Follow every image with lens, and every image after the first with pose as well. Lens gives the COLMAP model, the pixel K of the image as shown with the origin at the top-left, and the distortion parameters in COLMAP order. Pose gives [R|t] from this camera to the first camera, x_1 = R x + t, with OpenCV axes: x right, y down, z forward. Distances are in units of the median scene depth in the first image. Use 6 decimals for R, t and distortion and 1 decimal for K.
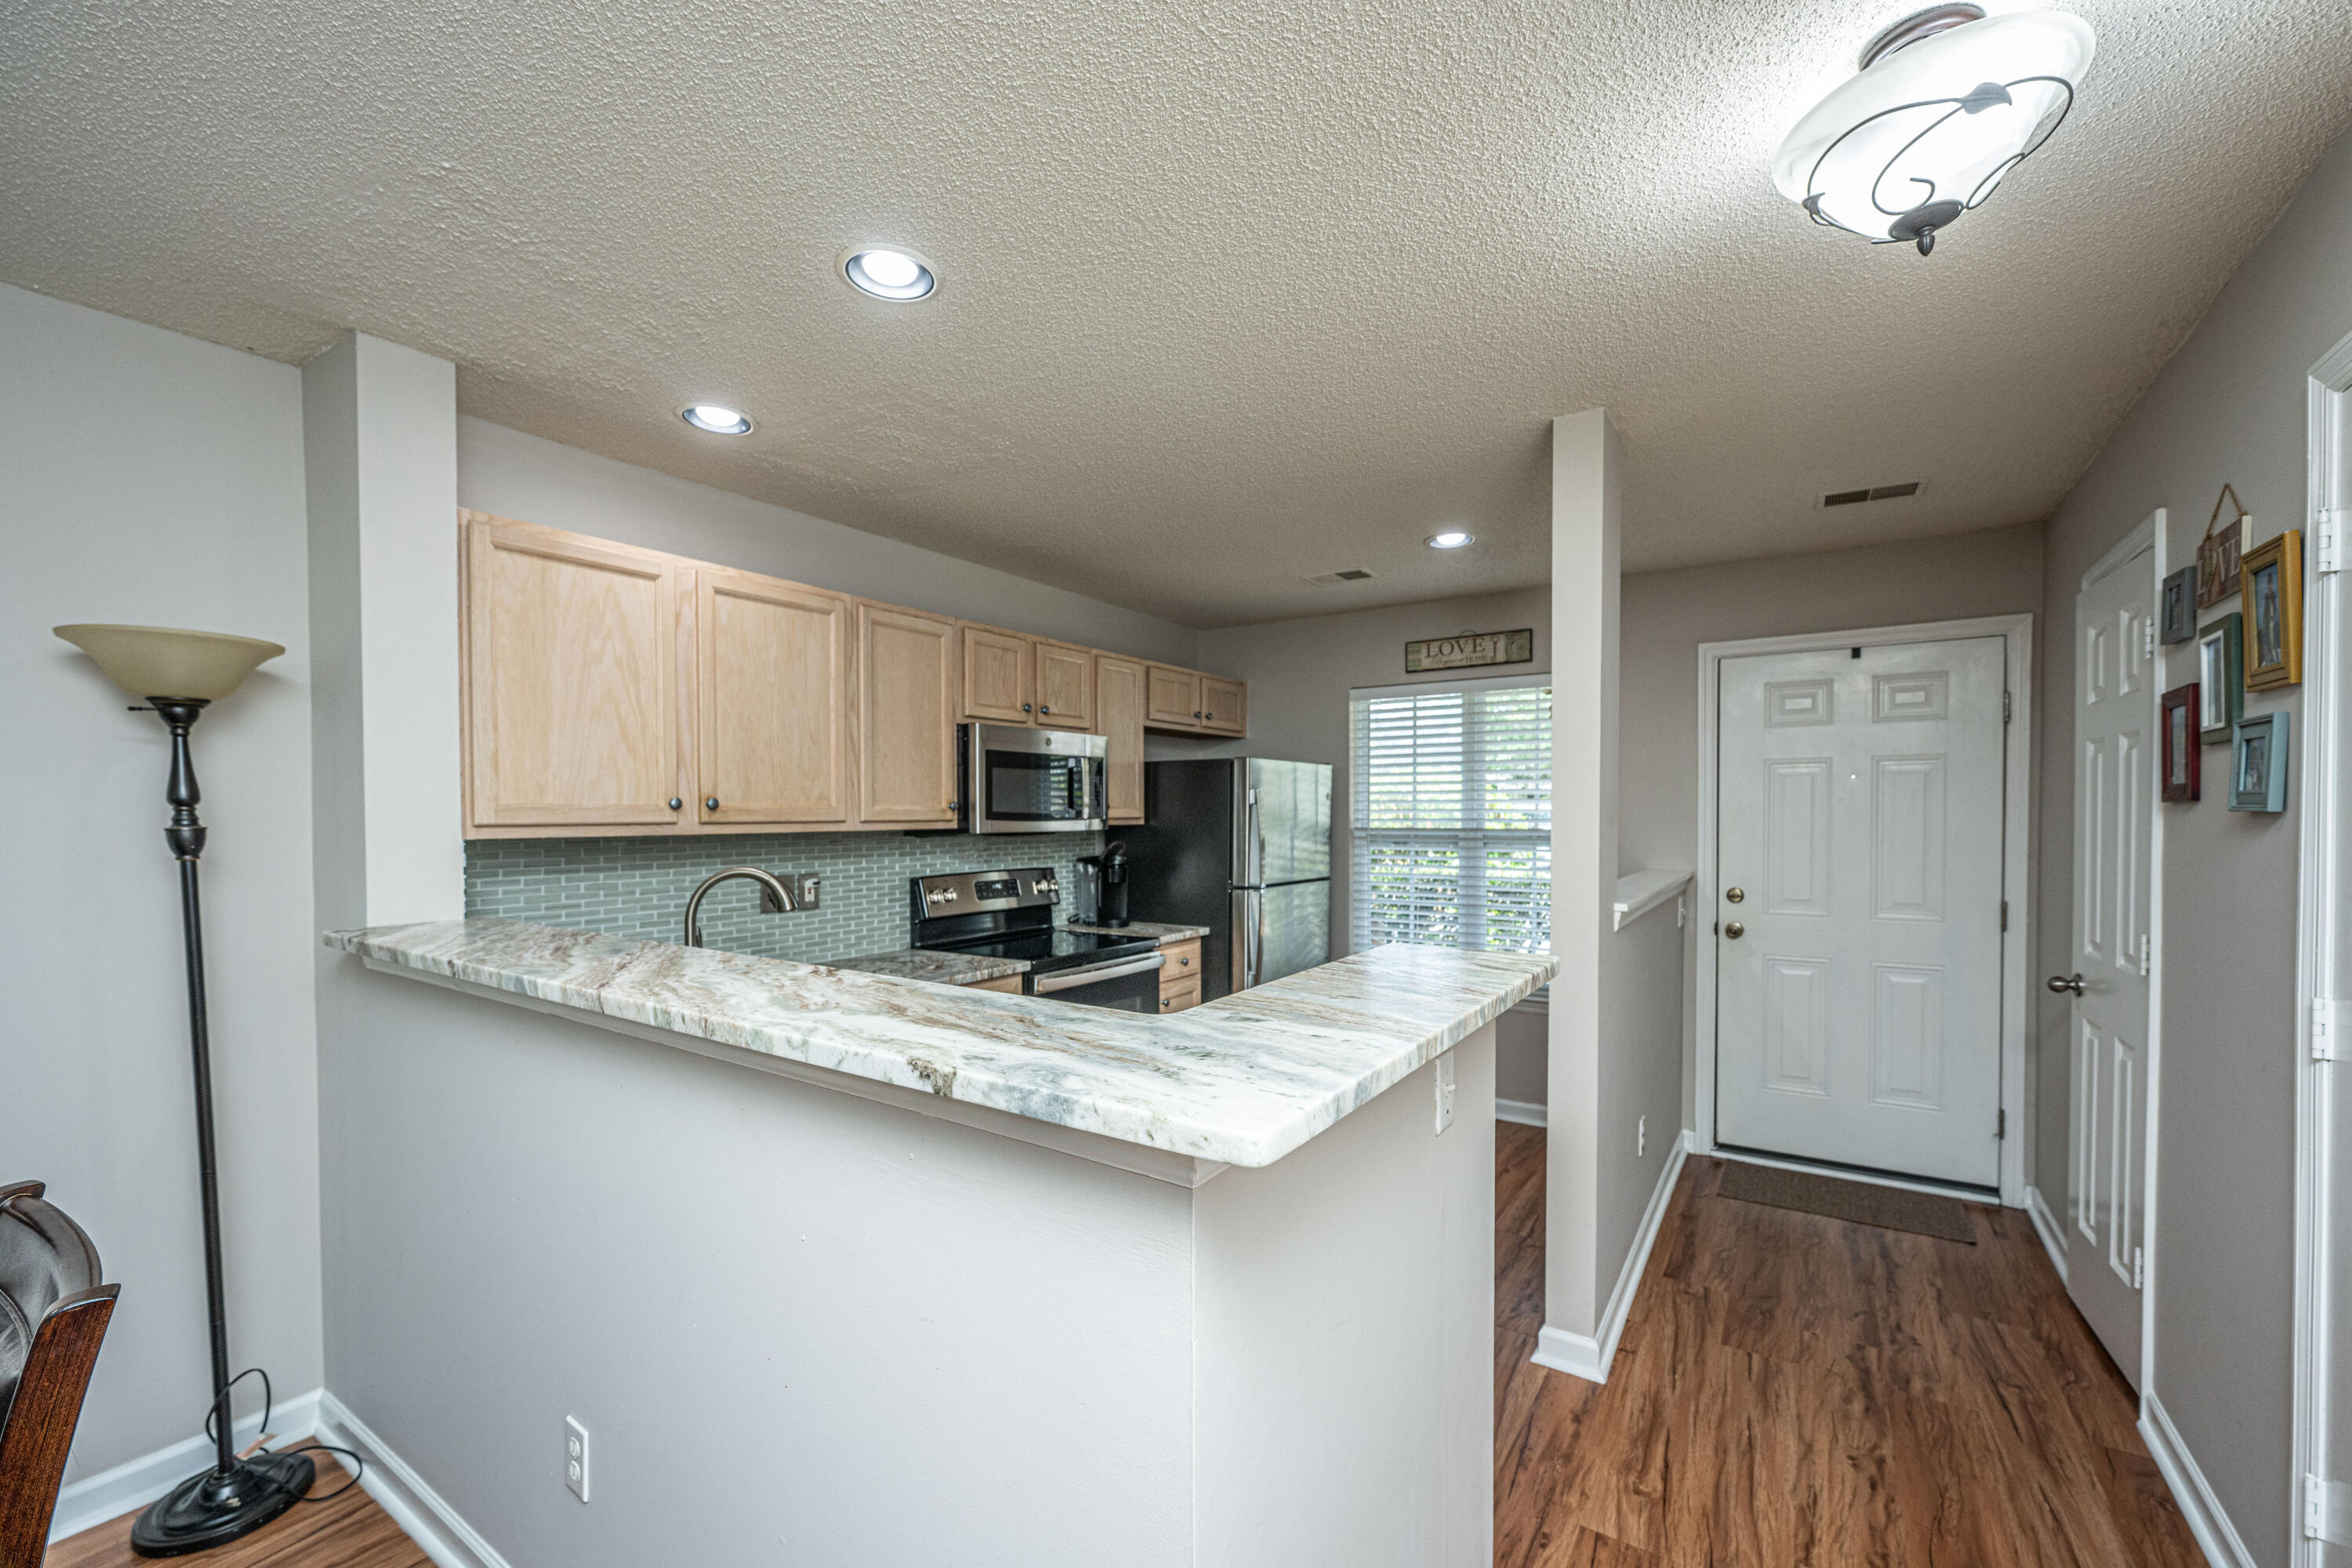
lens RADIAL K [[939.4, 0, 1202.9], [0, 939.4, 834.3], [0, 0, 1]] dist [-0.000322, 0.000011]
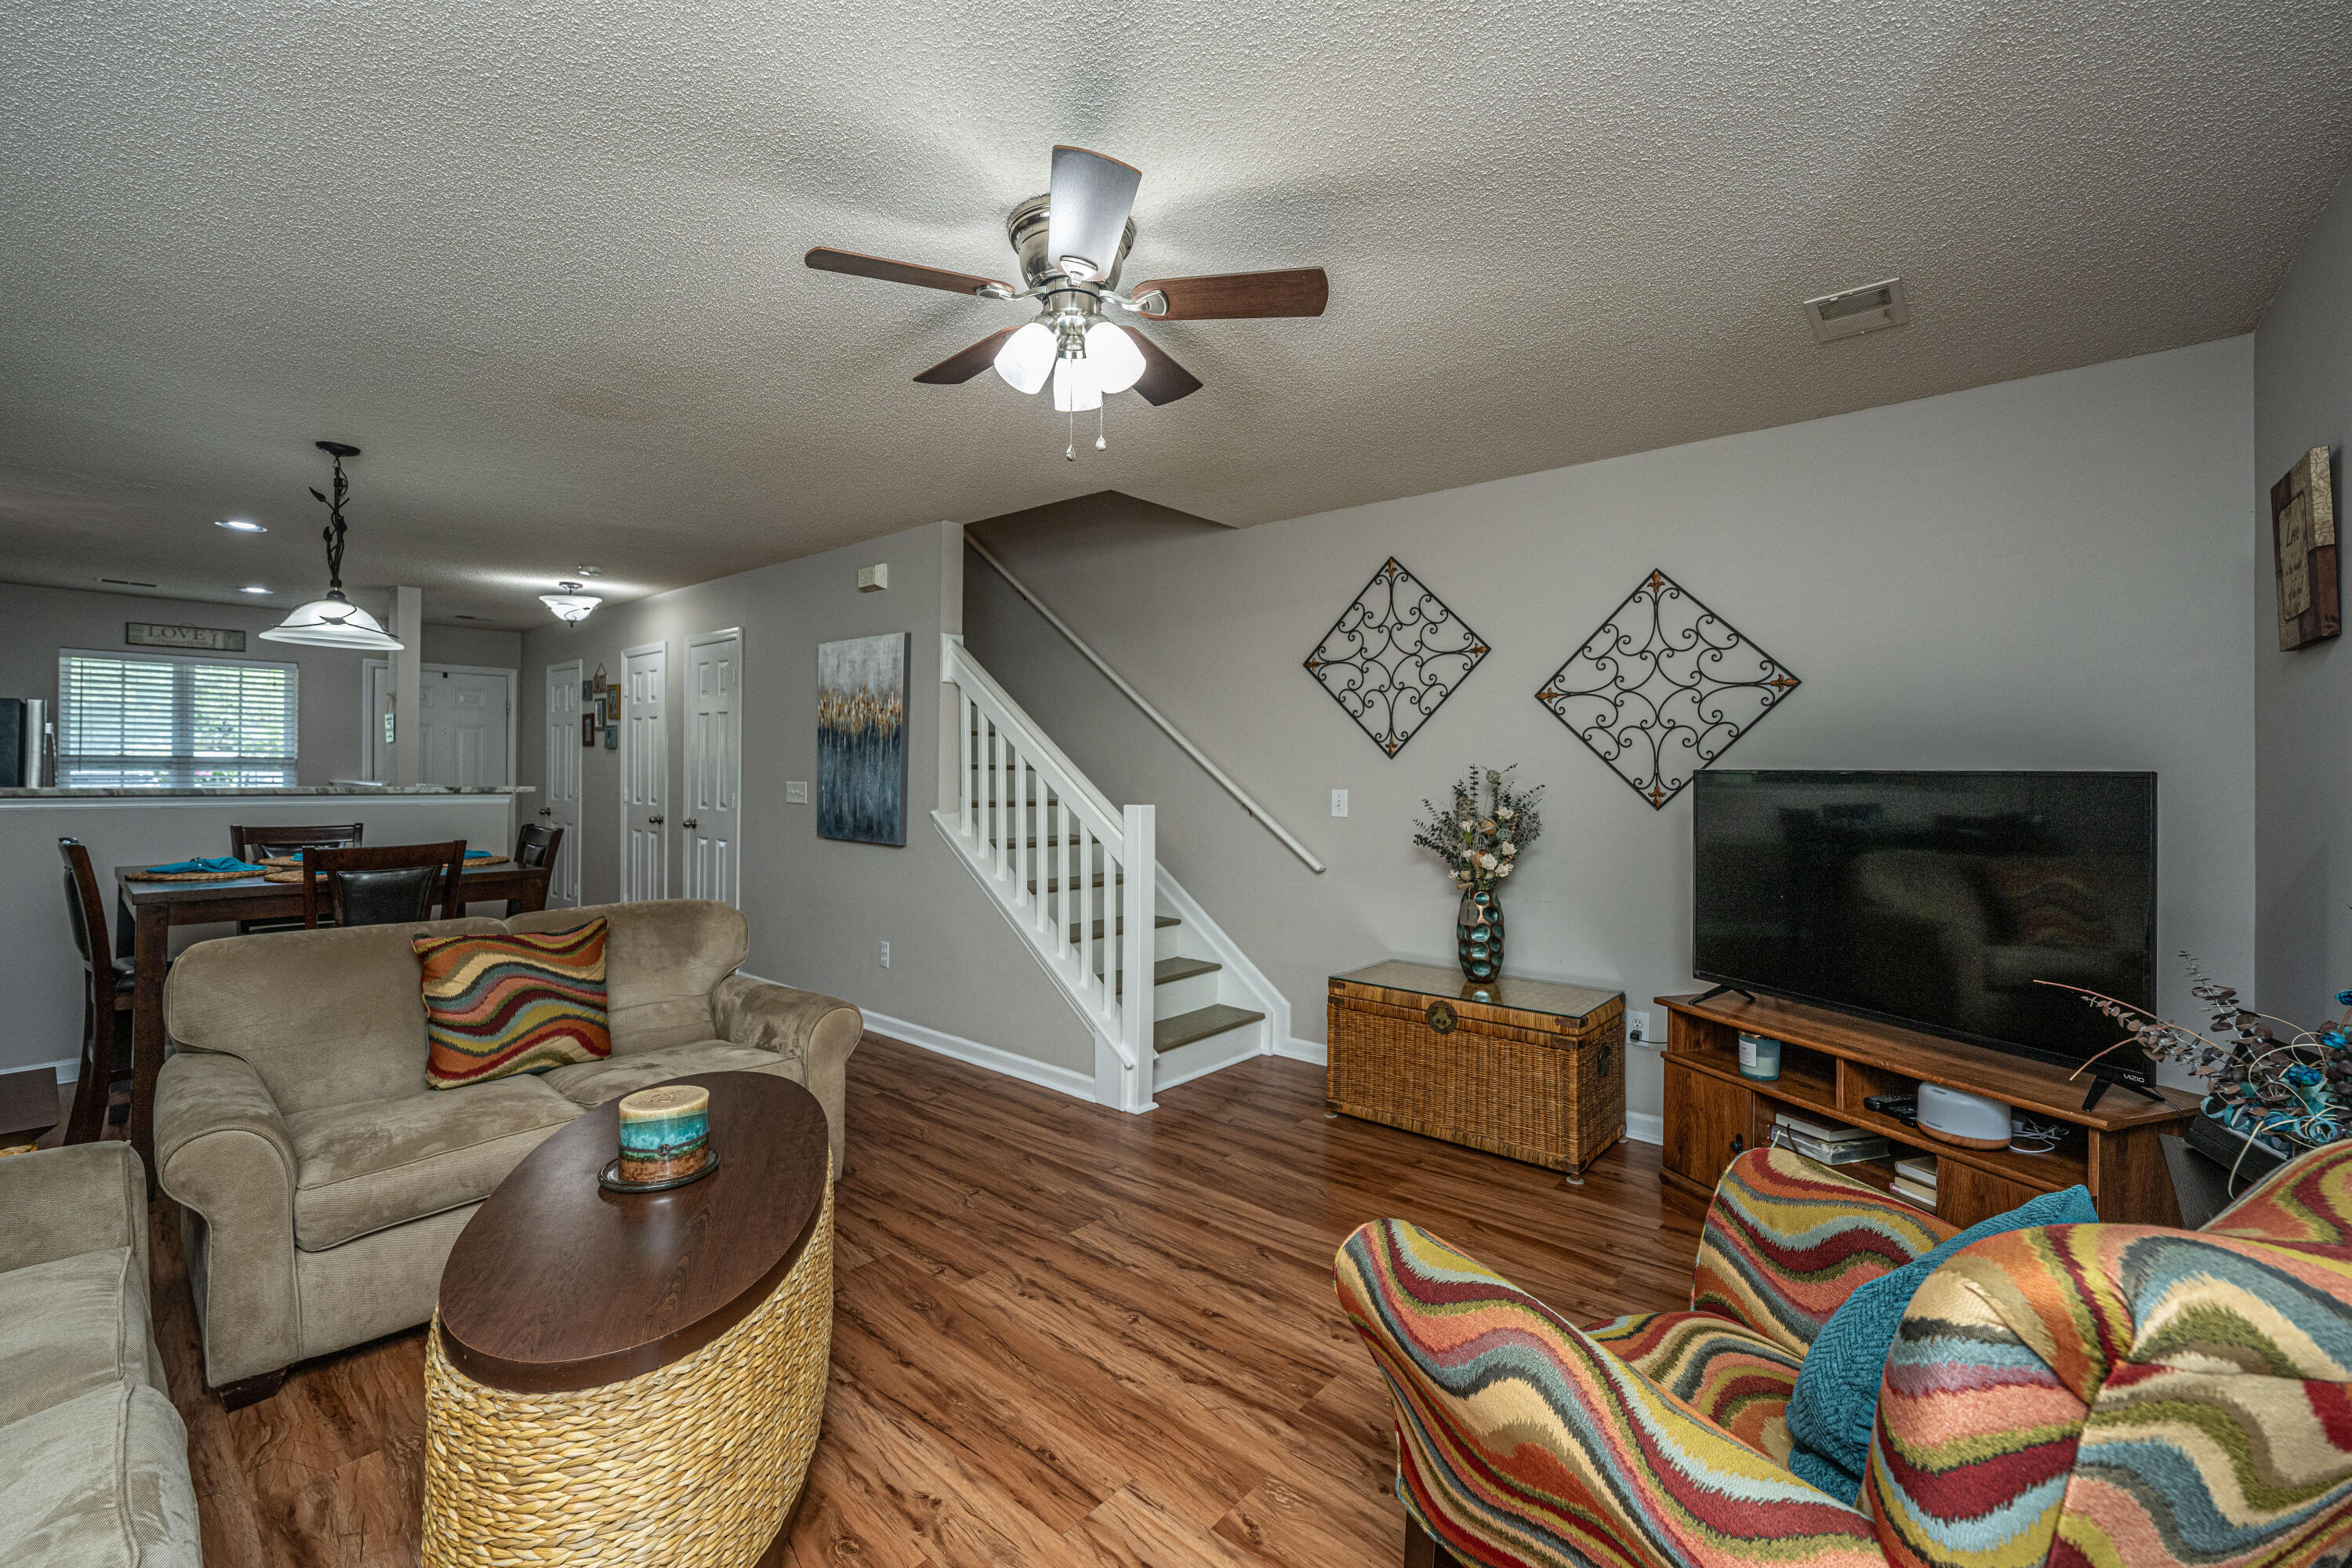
lens RADIAL K [[955.2, 0, 1129.6], [0, 955.2, 762.7], [0, 0, 1]] dist [0.000682, 0.000099]
pose [[0.146040, 0.011132, 0.989216, -1.493158], [0.017595, 0.999749, -0.013848, 0.076471], [-0.989122, 0.019427, 0.145808, -1.033480]]
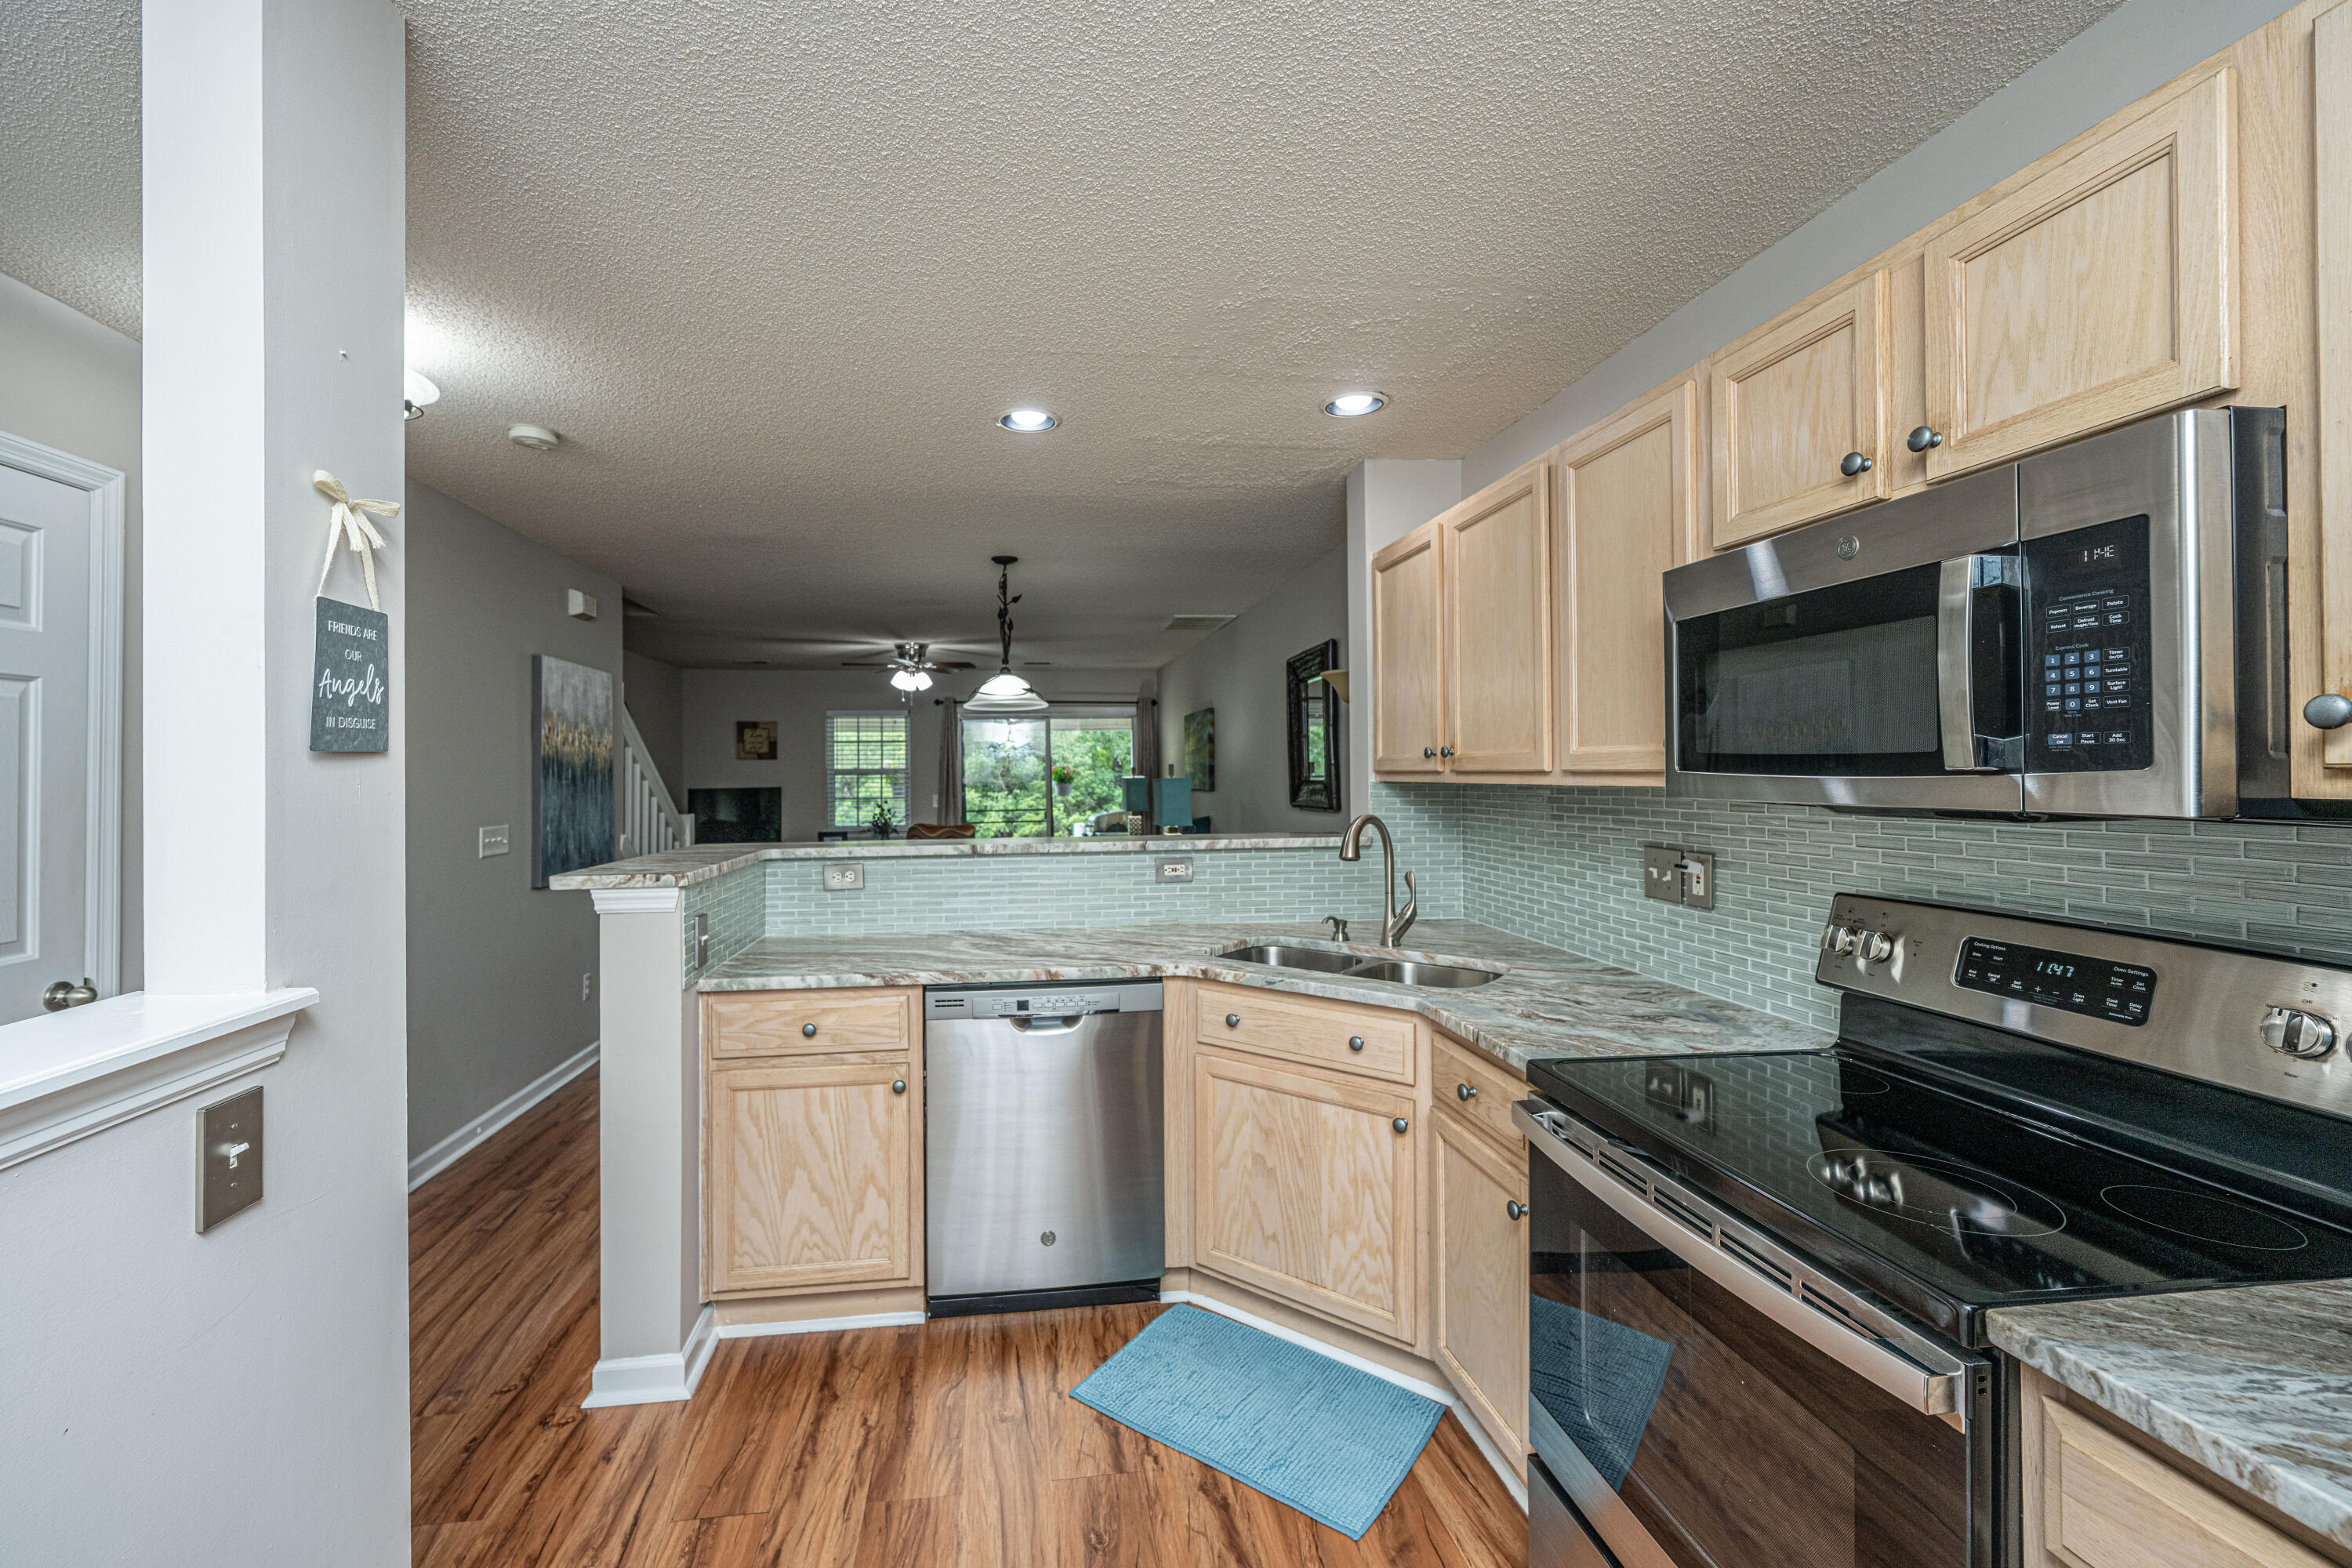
lens RADIAL K [[951.8, 0, 1103.1], [0, 951.8, 766.3], [0, 0, 1]] dist [0.000878, -0.000189]
pose [[-0.775442, 0.006554, -0.631385, 0.332446], [-0.002375, 0.999909, 0.013296, -0.026313], [0.631415, 0.011809, -0.775355, 1.350595]]
